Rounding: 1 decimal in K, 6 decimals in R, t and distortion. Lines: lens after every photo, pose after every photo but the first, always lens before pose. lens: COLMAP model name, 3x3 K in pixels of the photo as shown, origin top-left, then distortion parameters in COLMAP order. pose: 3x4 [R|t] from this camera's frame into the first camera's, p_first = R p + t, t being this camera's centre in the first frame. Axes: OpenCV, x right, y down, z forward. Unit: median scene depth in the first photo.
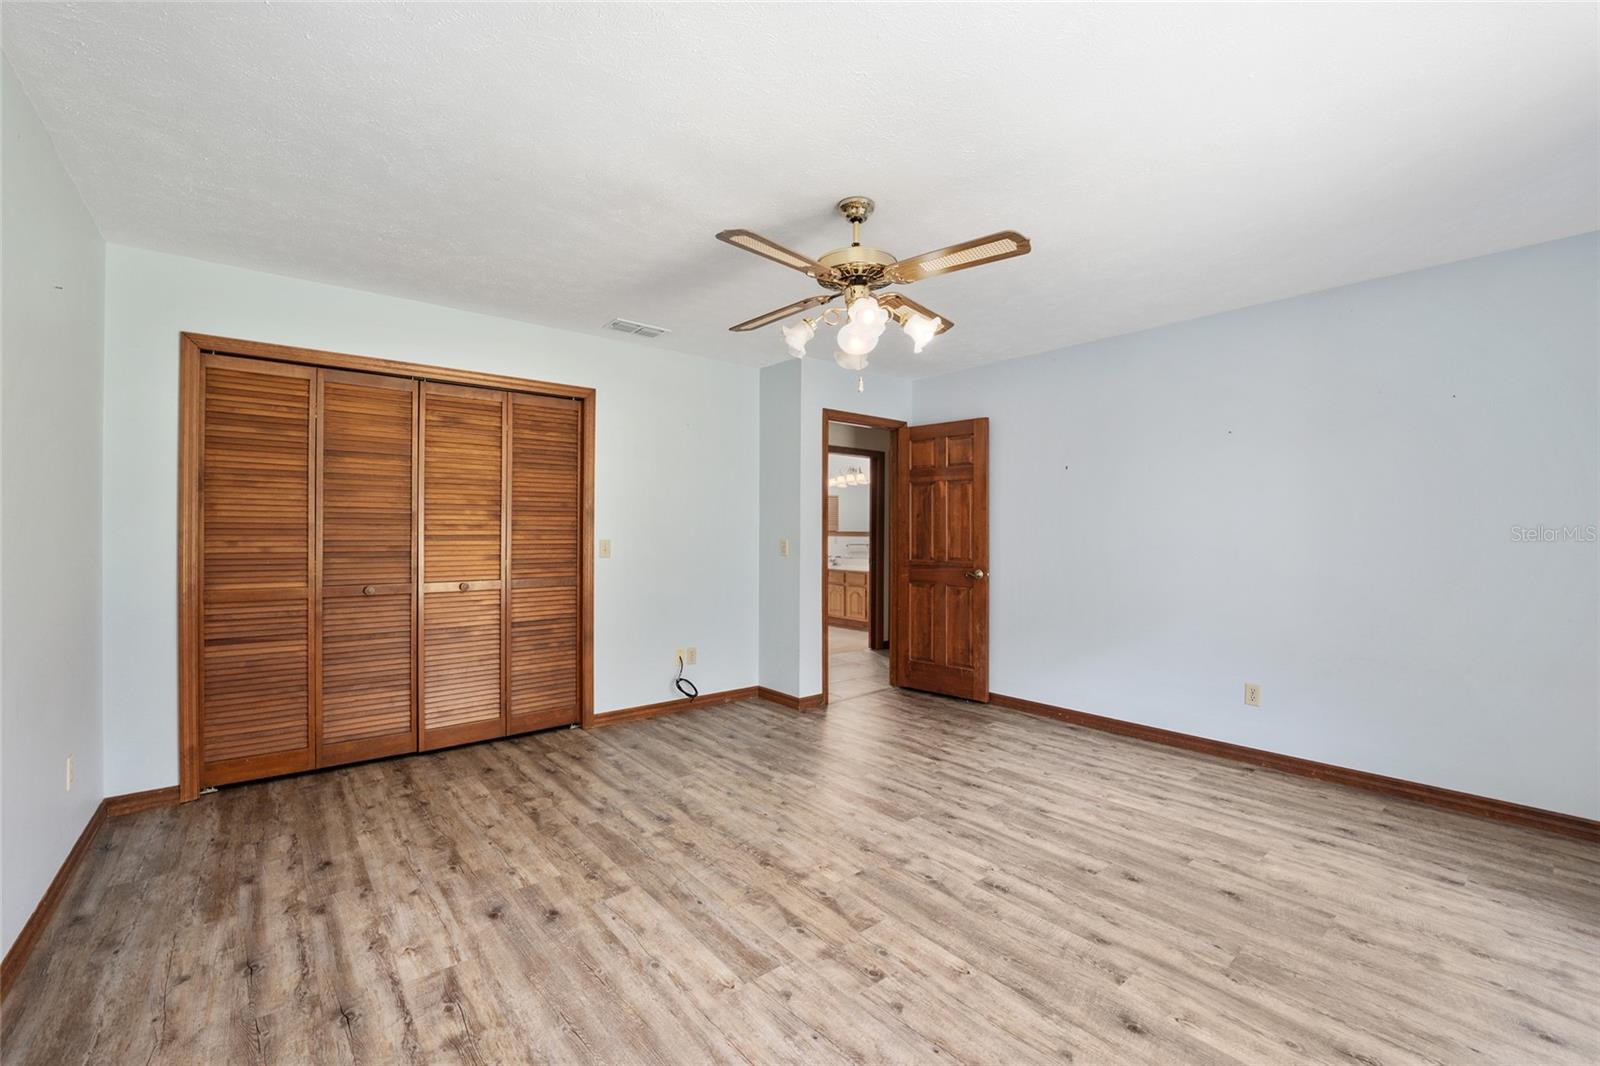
lens RADIAL K [[658.3, 0, 803.4], [0, 658.3, 547.8], [0, 0, 1]] dist [-0.032497, 0.006277]
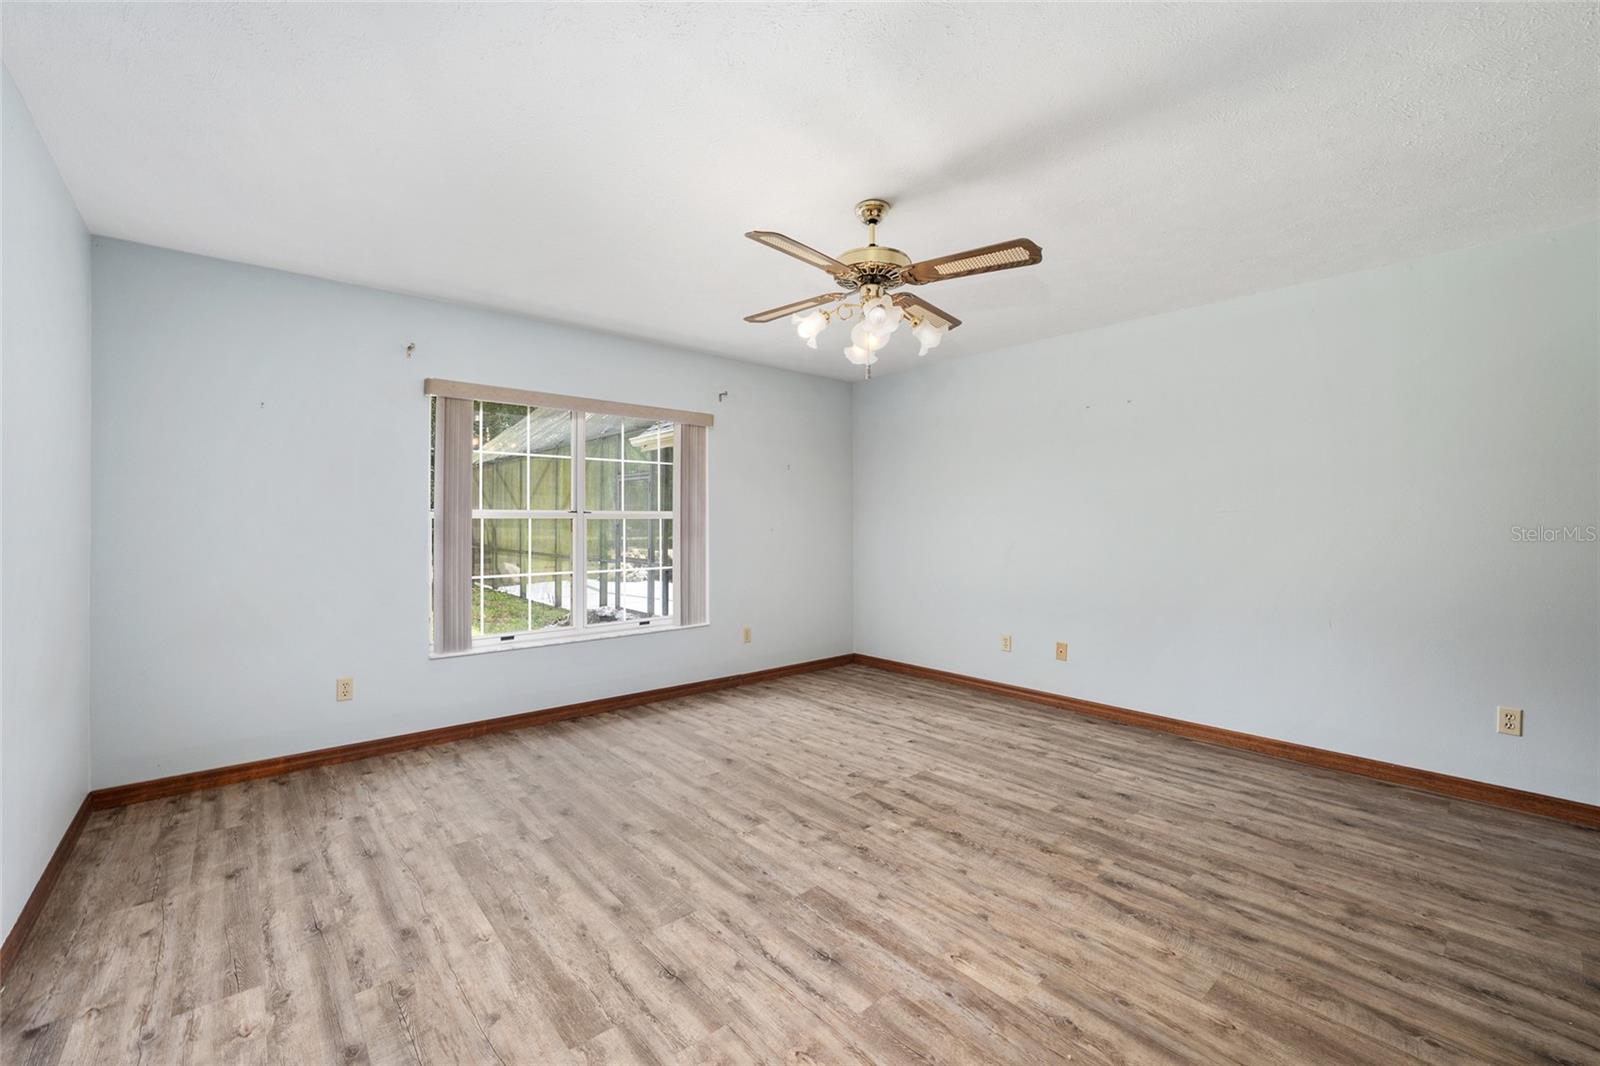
lens RADIAL K [[658.3, 0, 803.4], [0, 658.3, 547.8], [0, 0, 1]] dist [-0.032497, 0.006277]
pose [[-0.999642, -0.002521, -0.026640, 0.216090], [-0.004112, 0.998198, 0.059858, -0.042123], [0.026441, 0.059946, -0.997851, 2.004272]]
